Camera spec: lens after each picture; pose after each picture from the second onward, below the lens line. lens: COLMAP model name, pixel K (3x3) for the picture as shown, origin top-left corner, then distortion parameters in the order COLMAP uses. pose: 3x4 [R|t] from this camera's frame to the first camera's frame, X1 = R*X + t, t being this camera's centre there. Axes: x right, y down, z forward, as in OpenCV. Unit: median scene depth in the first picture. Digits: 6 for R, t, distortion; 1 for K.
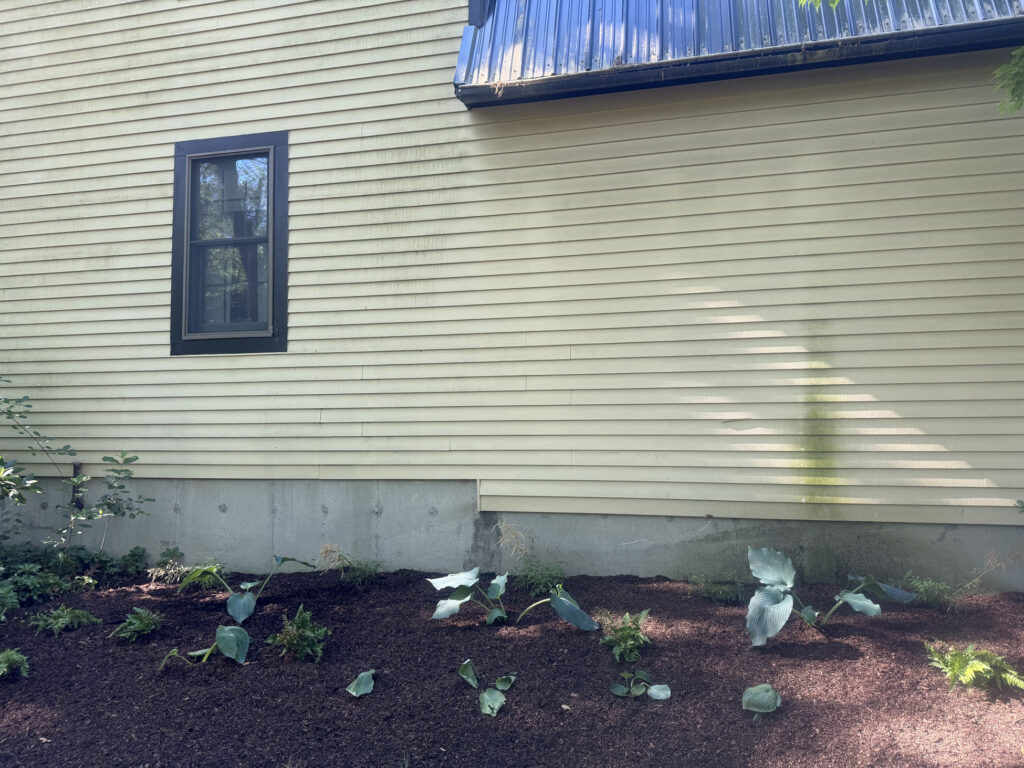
lens RADIAL K [[714.0, 0, 511.7], [0, 714.0, 384.7], [0, 0, 1]] dist [0.004490, -0.013628]
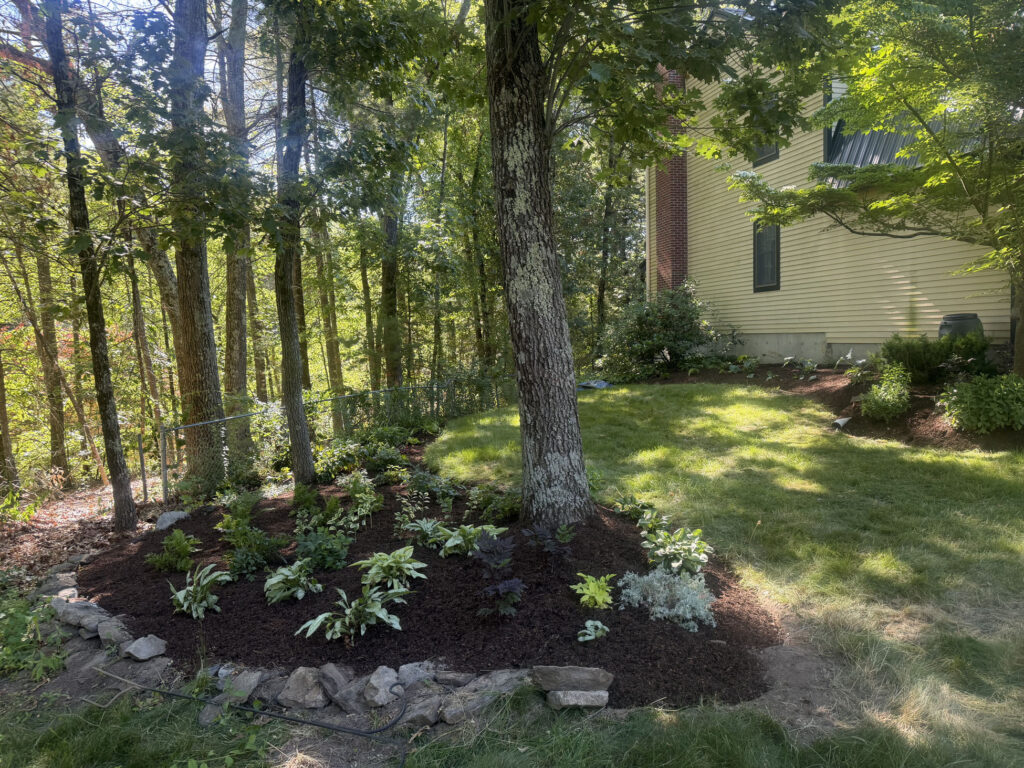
lens RADIAL K [[714.0, 0, 512.1], [0, 714.0, 383.7], [0, 0, 1]] dist [0.004490, -0.013628]
pose [[0.465372, 0.051536, -0.883613, 1.826231], [0.089130, 0.990500, 0.104712, -0.073016], [0.880616, -0.127487, 0.456358, -1.392976]]
